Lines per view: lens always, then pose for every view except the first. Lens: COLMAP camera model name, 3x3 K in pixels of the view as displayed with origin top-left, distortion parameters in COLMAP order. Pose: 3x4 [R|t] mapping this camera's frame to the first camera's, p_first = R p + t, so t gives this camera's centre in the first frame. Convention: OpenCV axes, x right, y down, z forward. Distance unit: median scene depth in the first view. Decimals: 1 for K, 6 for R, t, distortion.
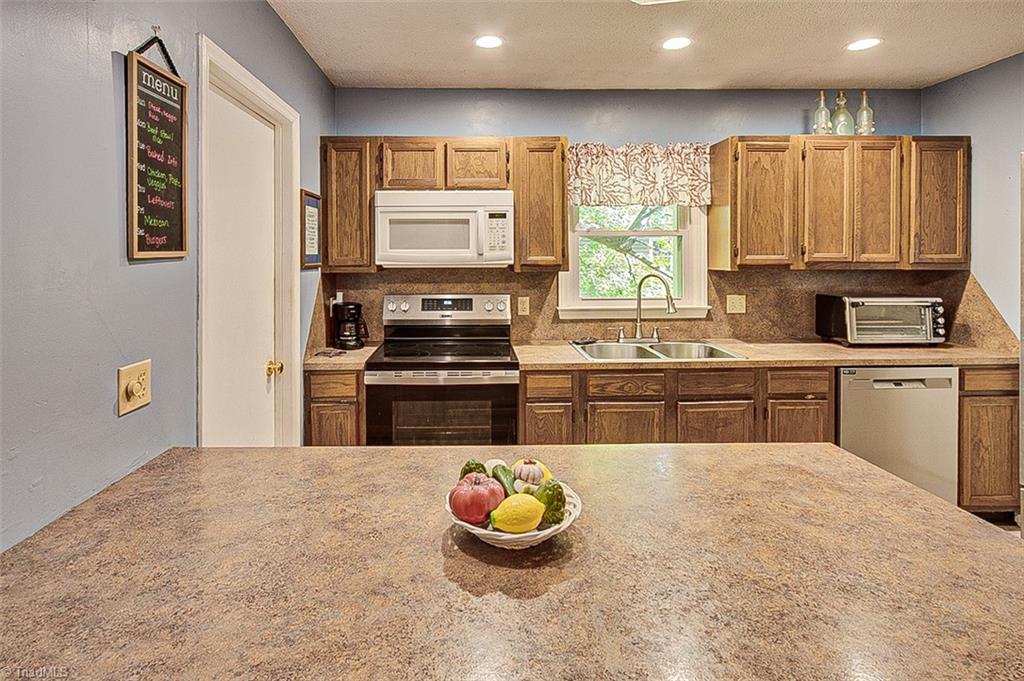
lens RADIAL K [[511.4, 0, 479.3], [0, 511.4, 261.8], [0, 0, 1]] dist [-0.002366, -0.000519]
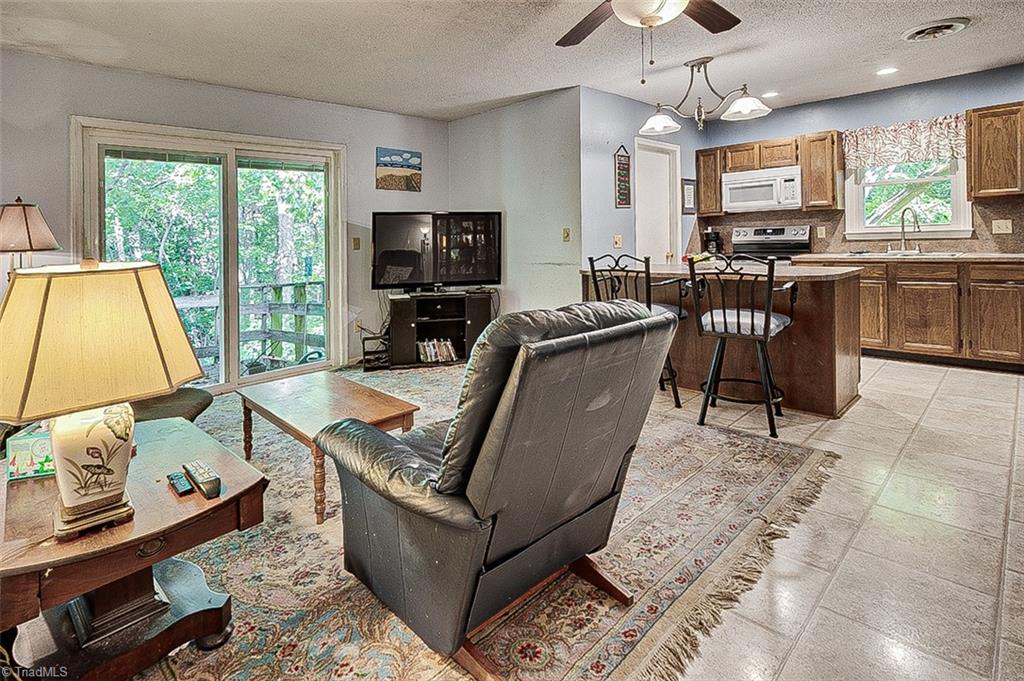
lens RADIAL K [[511.4, 0, 501.7], [0, 511.4, 243.4], [0, 0, 1]] dist [-0.002366, -0.000519]
pose [[0.673030, -0.011048, -0.739533, 0.679628], [0.026227, 0.999616, 0.008936, 0.089760], [0.739150, -0.025410, 0.673061, -0.964929]]
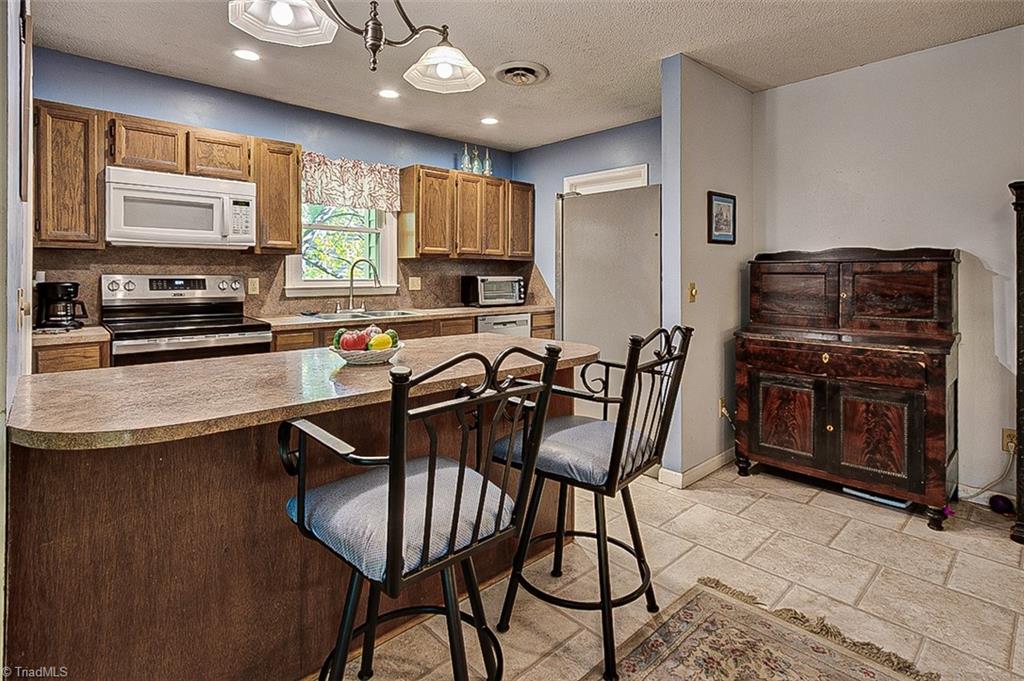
lens RADIAL K [[511.4, 0, 505.2], [0, 511.4, 278.0], [0, 0, 1]] dist [-0.002366, -0.000519]
pose [[0.748614, 0.001174, 0.663005, -0.277859], [0.001767, 0.999991, -0.003767, 0.082149], [-0.663004, 0.003992, 0.748605, -0.249344]]
